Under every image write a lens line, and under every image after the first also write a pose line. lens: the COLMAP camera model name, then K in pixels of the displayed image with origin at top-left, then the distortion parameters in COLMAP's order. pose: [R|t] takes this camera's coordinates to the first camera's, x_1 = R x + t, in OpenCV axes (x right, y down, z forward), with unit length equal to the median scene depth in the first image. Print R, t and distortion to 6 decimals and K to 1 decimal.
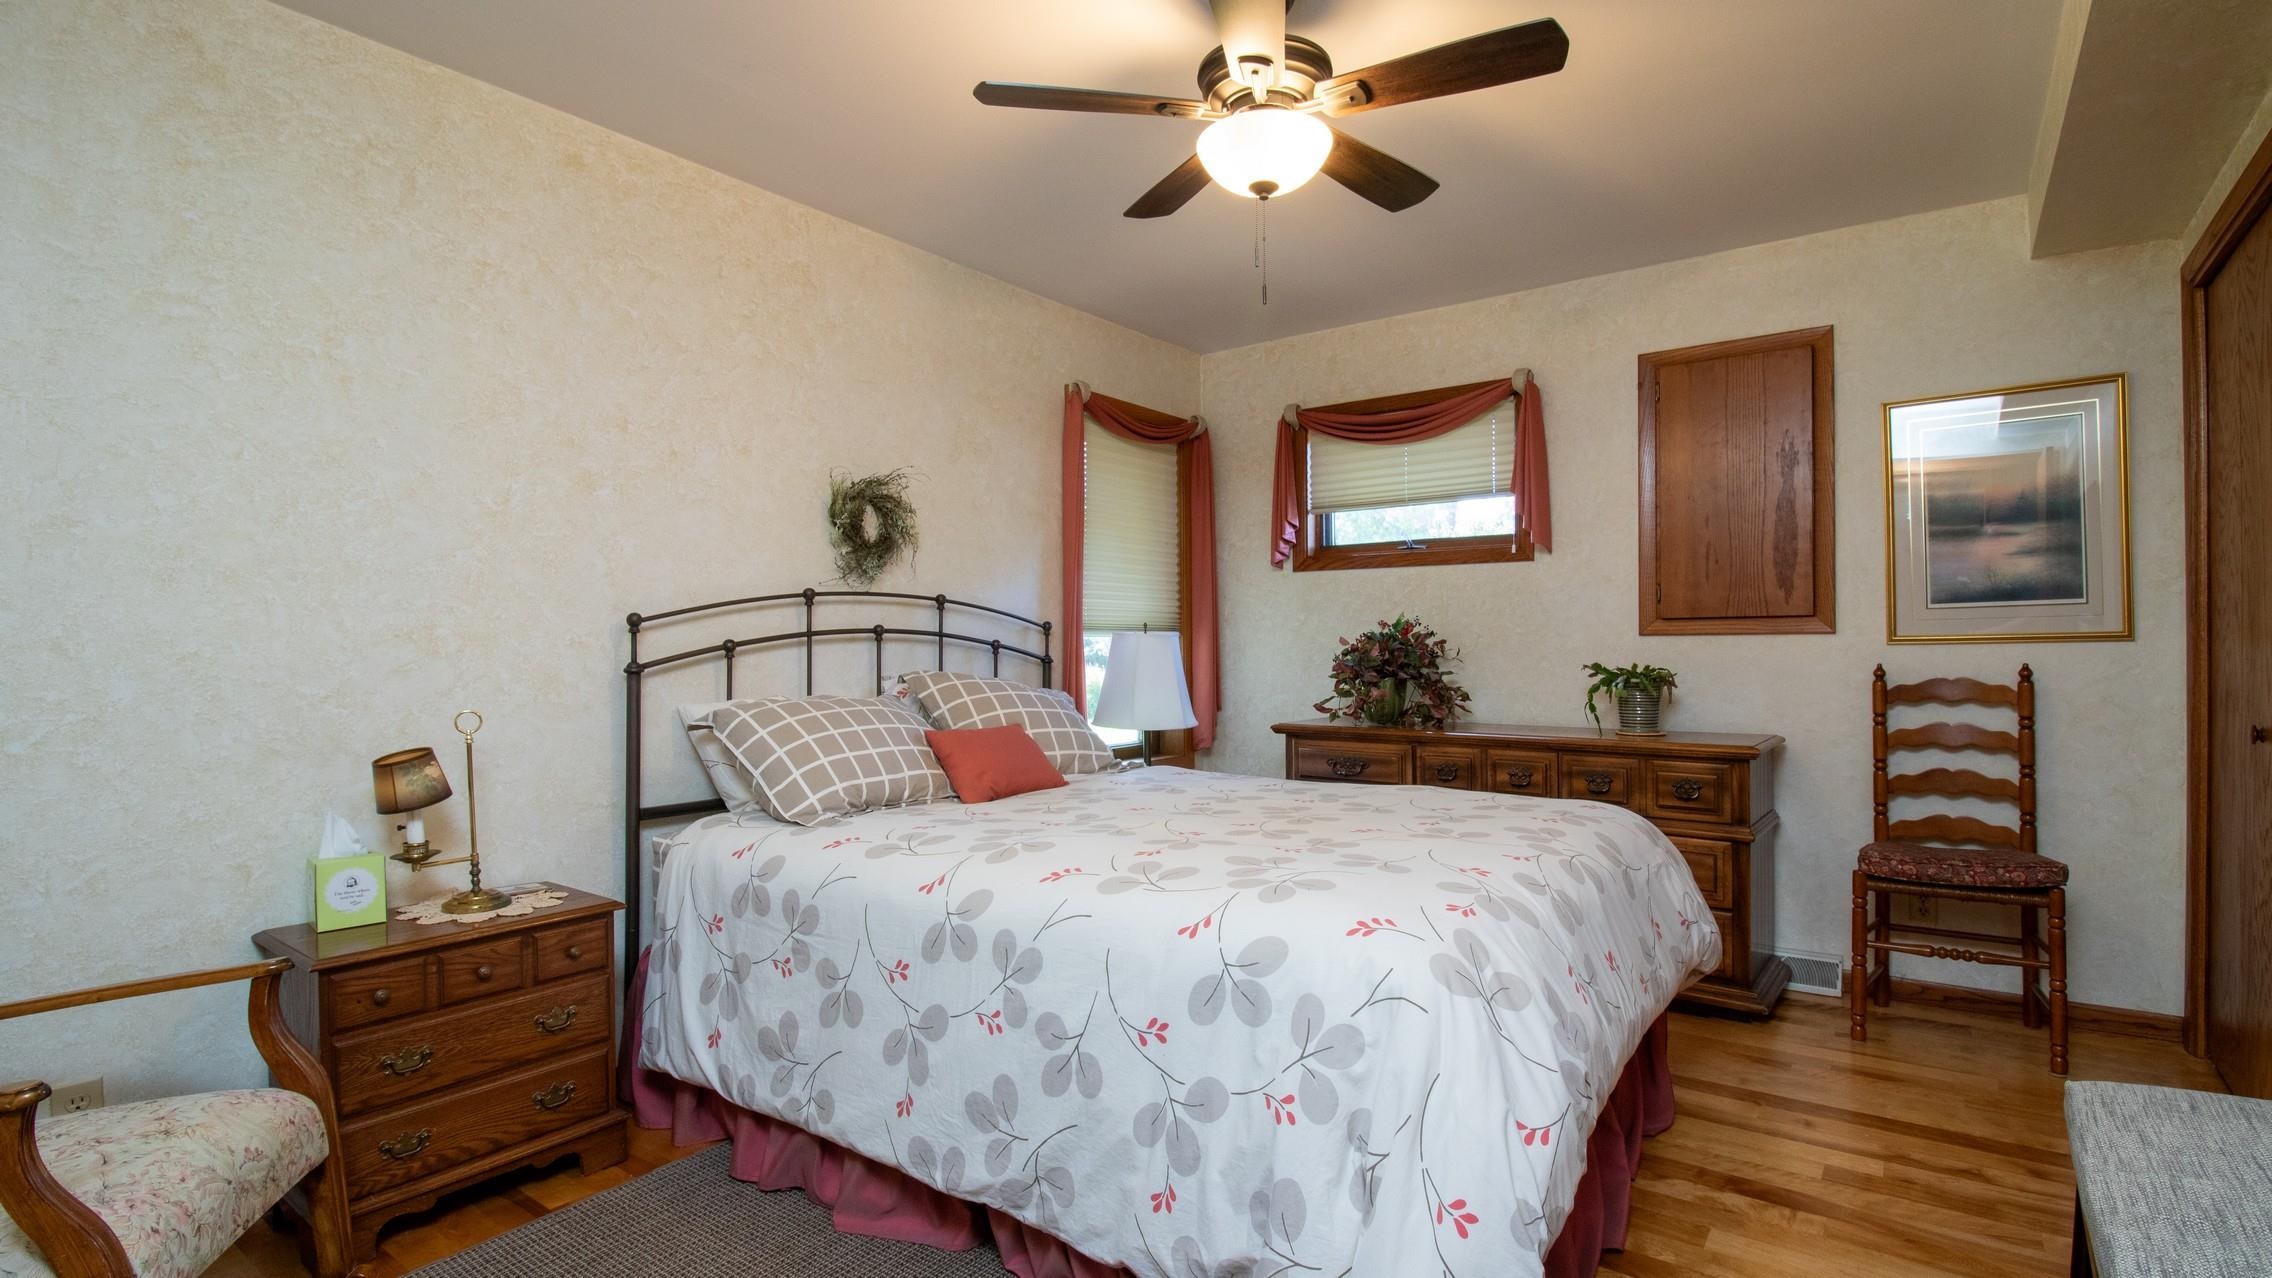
lens RADIAL K [[1066.0, 0, 1134.1], [0, 1066.0, 638.8], [0, 0, 1]] dist [-0.001167, -0.000398]
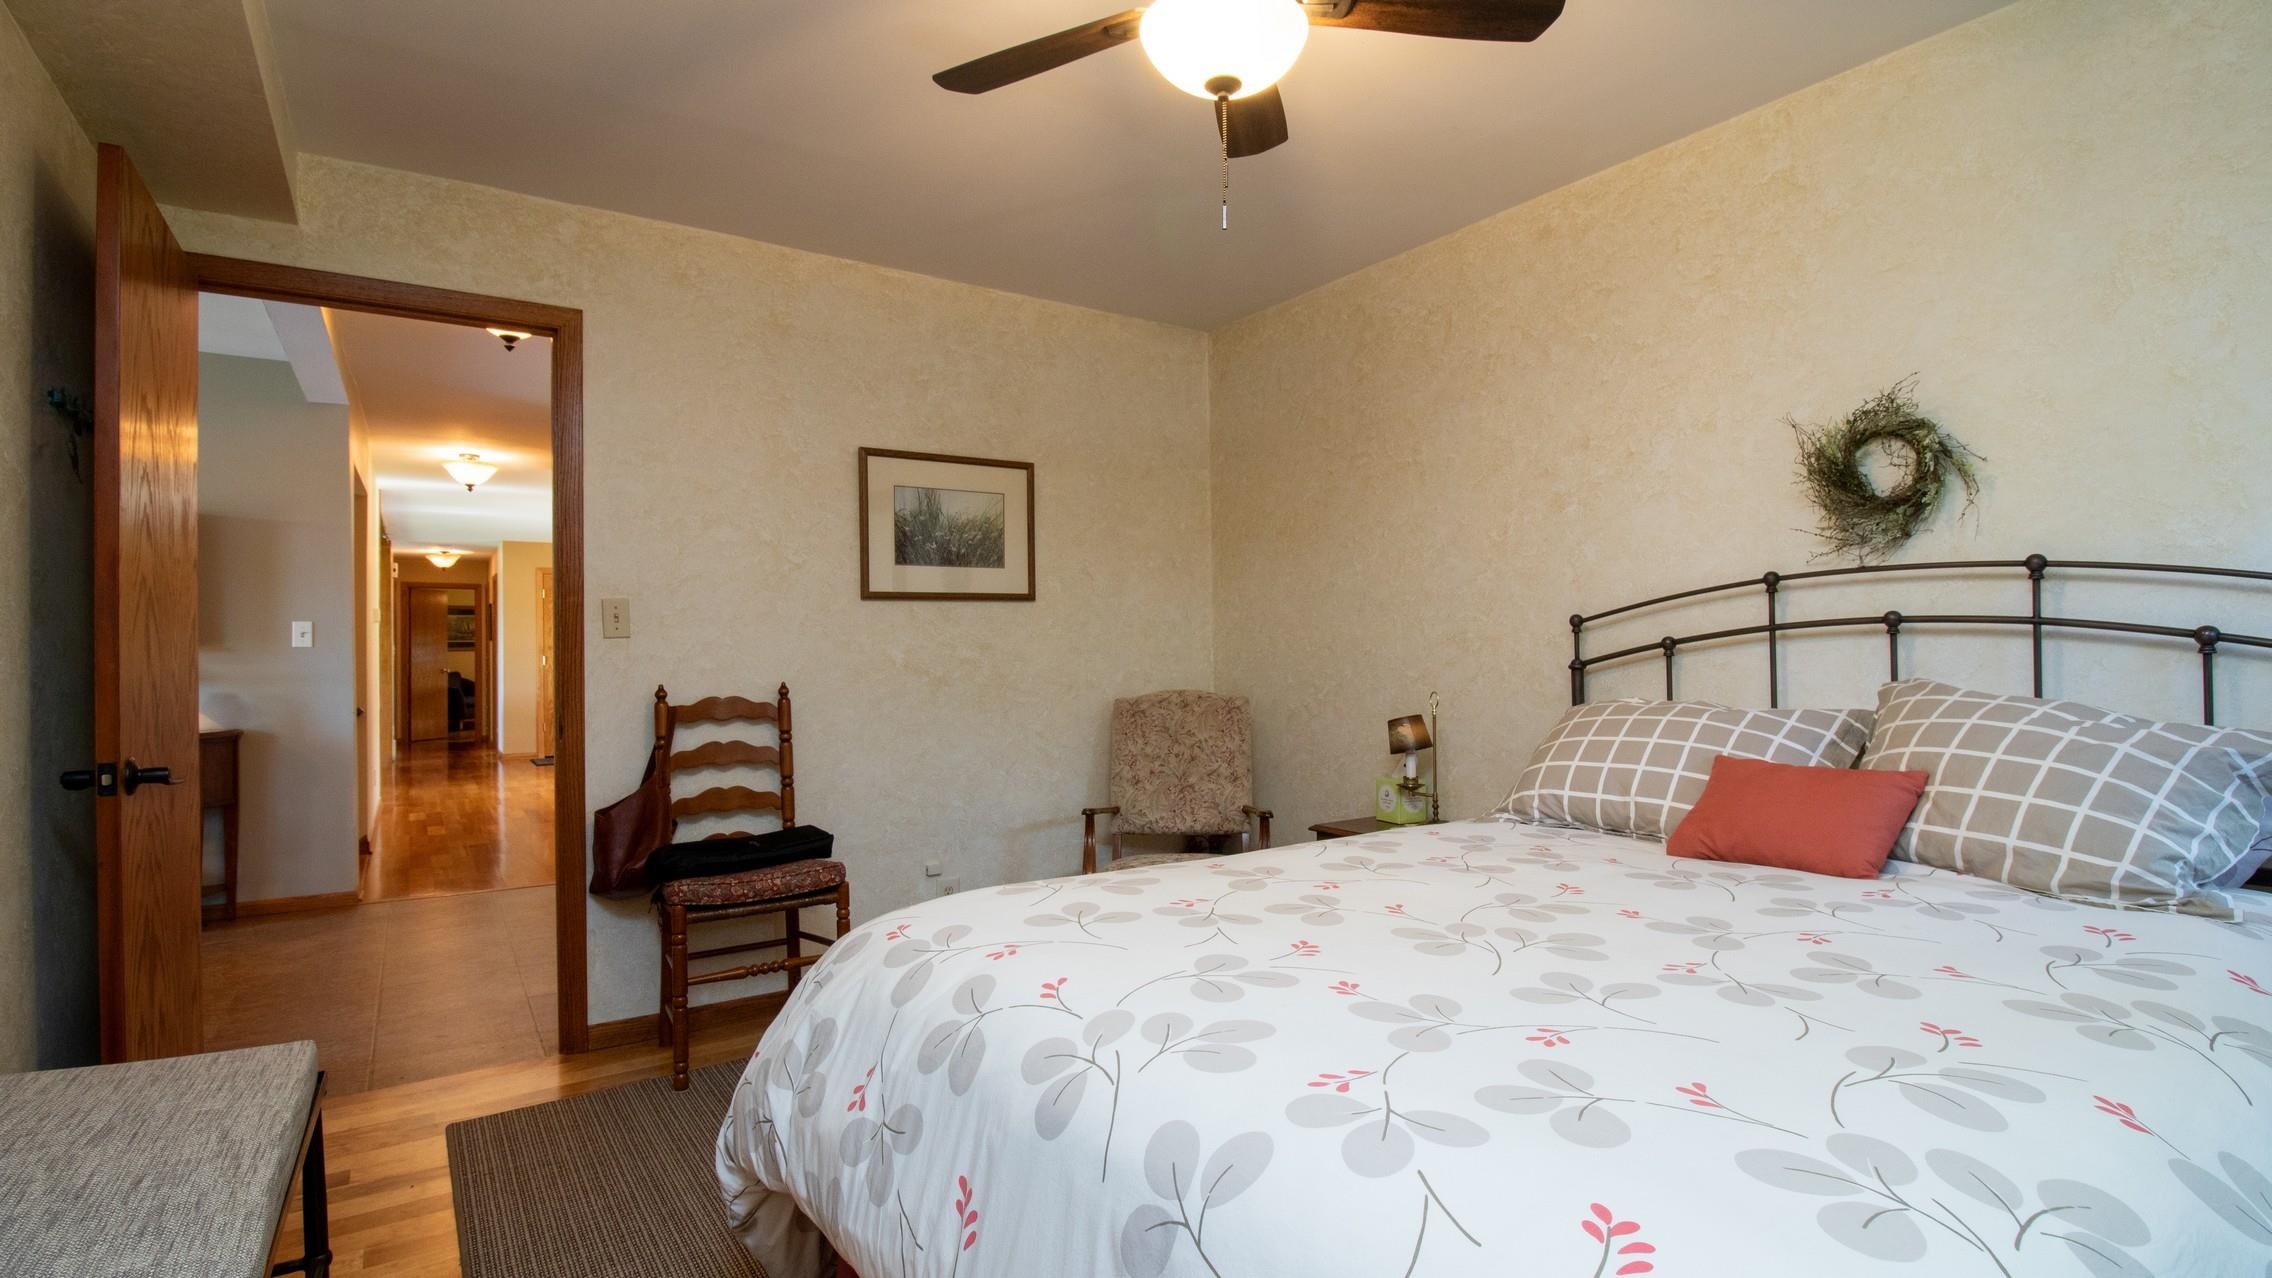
lens RADIAL K [[1066.0, 0, 1131.9], [0, 1066.0, 645.0], [0, 0, 1]] dist [-0.001167, -0.000398]
pose [[-0.325551, 0.003556, -0.945518, 0.647992], [0.020383, 0.999787, -0.003258, 0.001271], [0.945305, -0.020333, -0.325554, 0.828860]]
